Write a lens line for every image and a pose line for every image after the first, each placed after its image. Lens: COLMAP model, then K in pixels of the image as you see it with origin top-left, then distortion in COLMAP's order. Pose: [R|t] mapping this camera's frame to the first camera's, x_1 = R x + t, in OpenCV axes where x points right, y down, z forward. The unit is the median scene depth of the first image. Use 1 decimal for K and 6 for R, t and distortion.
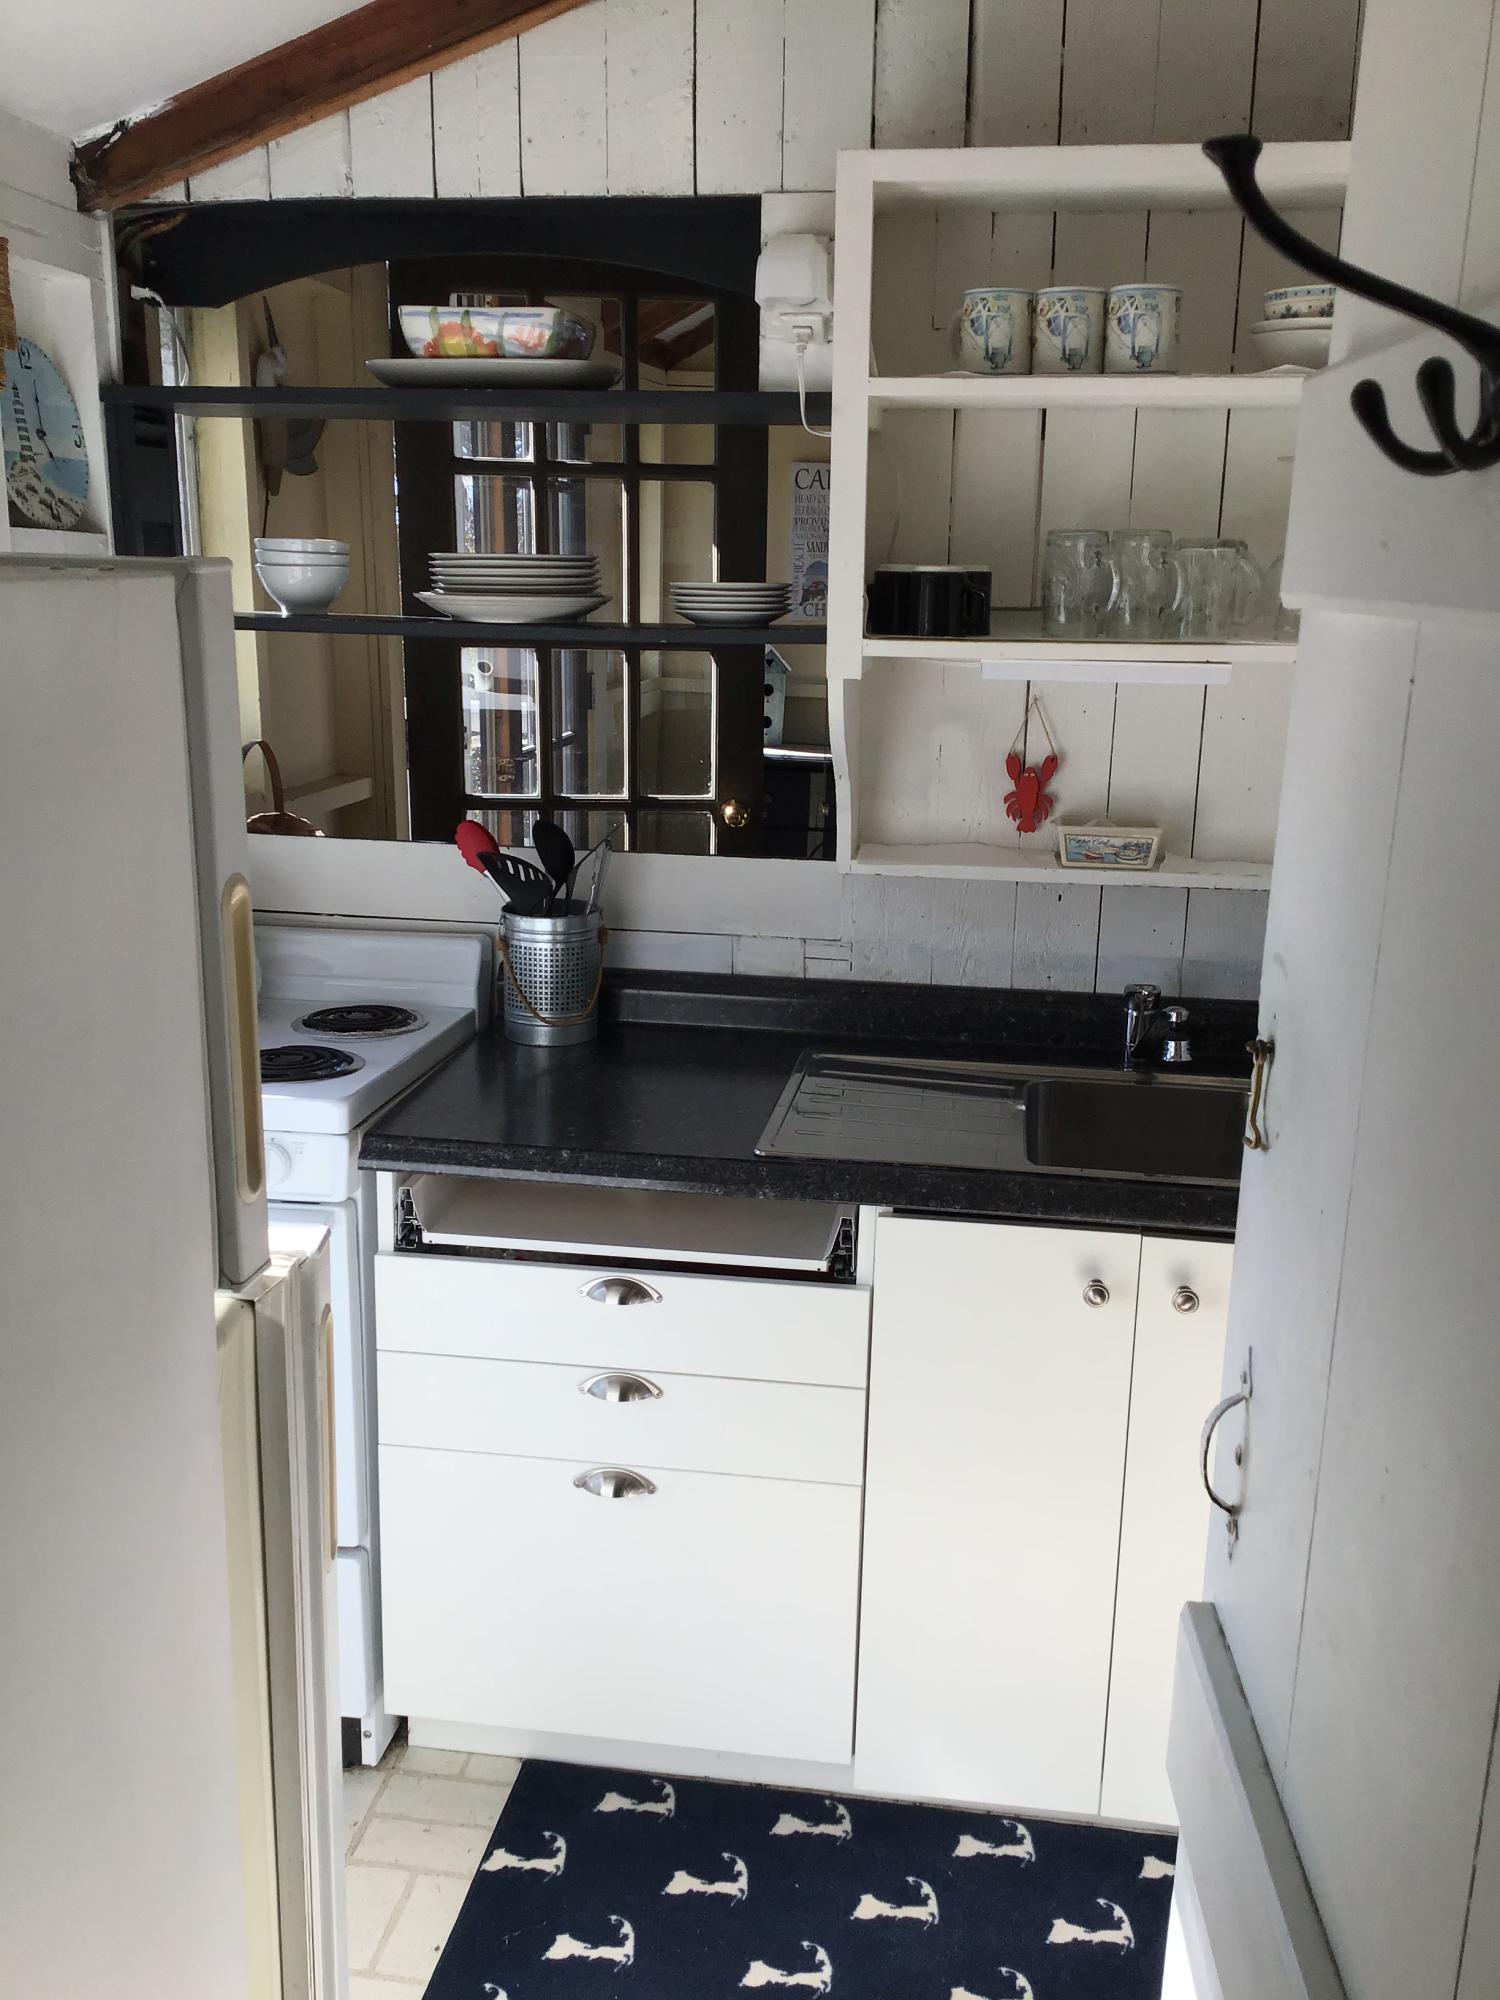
lens RADIAL K [[1810.3, 0, 741.5], [0, 1810.3, 1017.9], [0, 0, 1]] dist [0.105543, -0.157773]
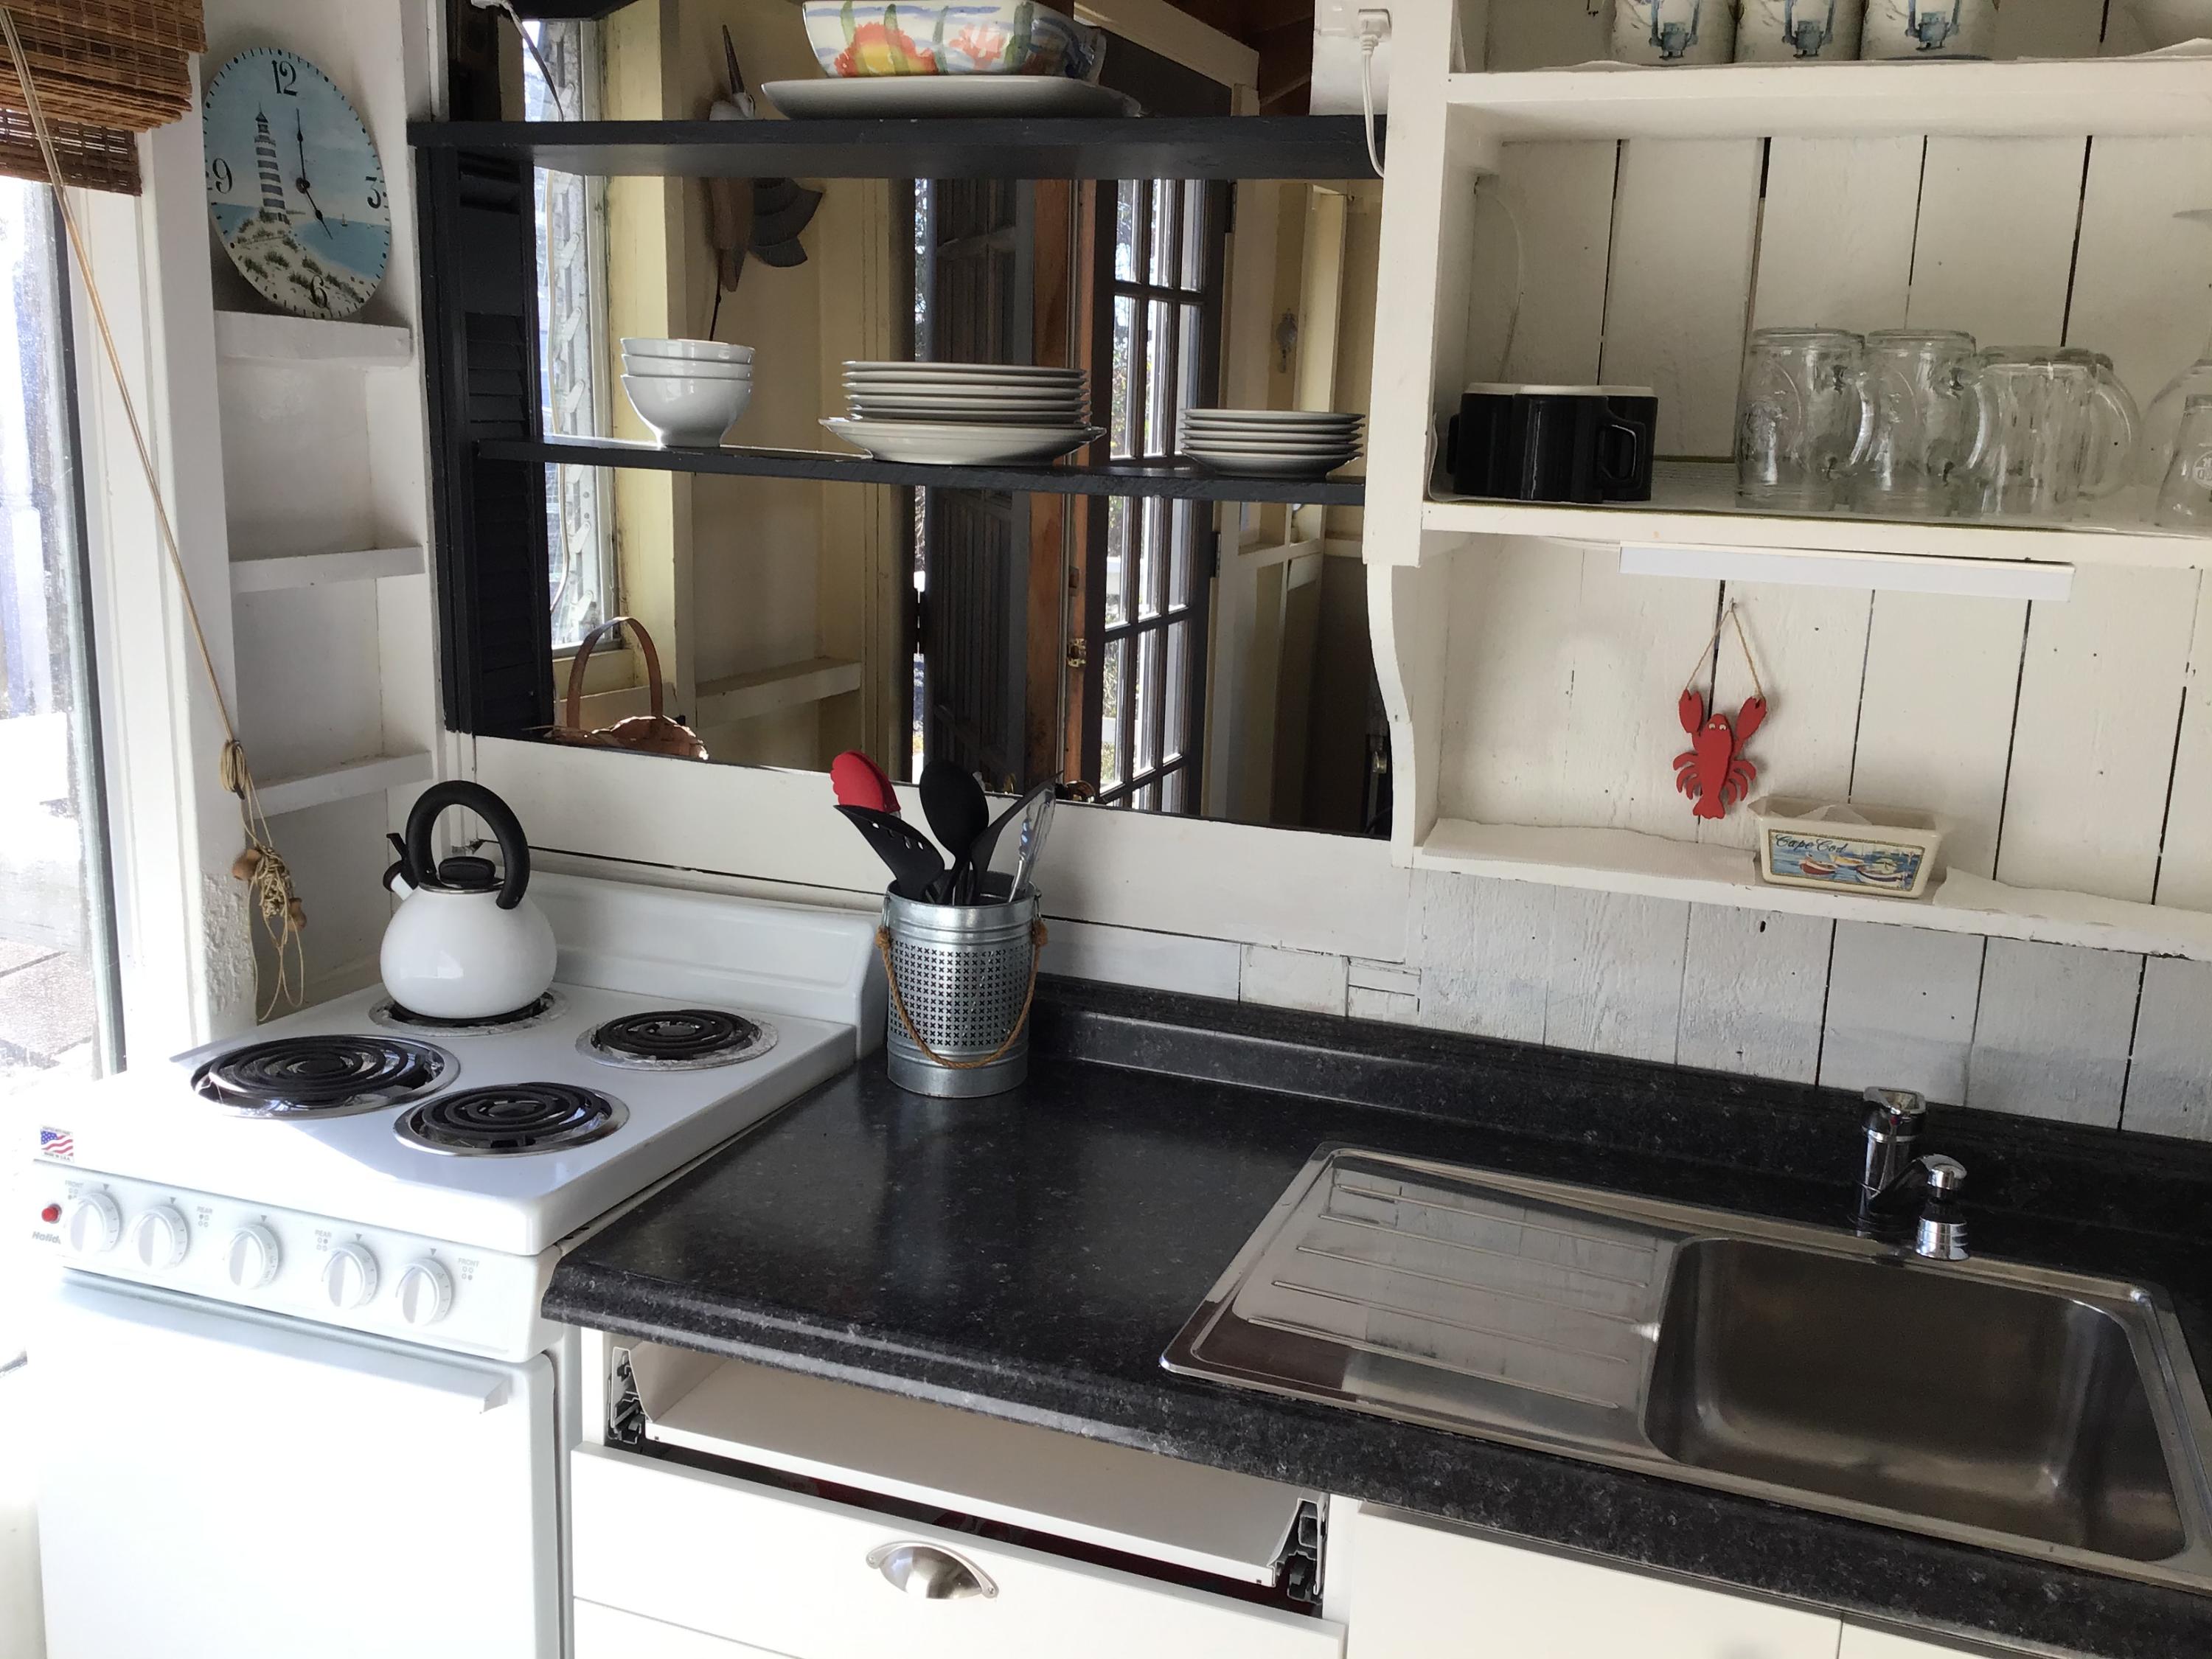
lens RADIAL K [[2002.2, 0, 1118.5], [0, 2002.2, 818.0], [0, 0, 1]] dist [0.105543, -0.157773]
pose [[0.980960, 0.058109, -0.185311, 0.088630], [-0.065805, 0.997195, -0.035649, -0.065901], [0.182720, 0.047165, 0.982033, 0.296191]]
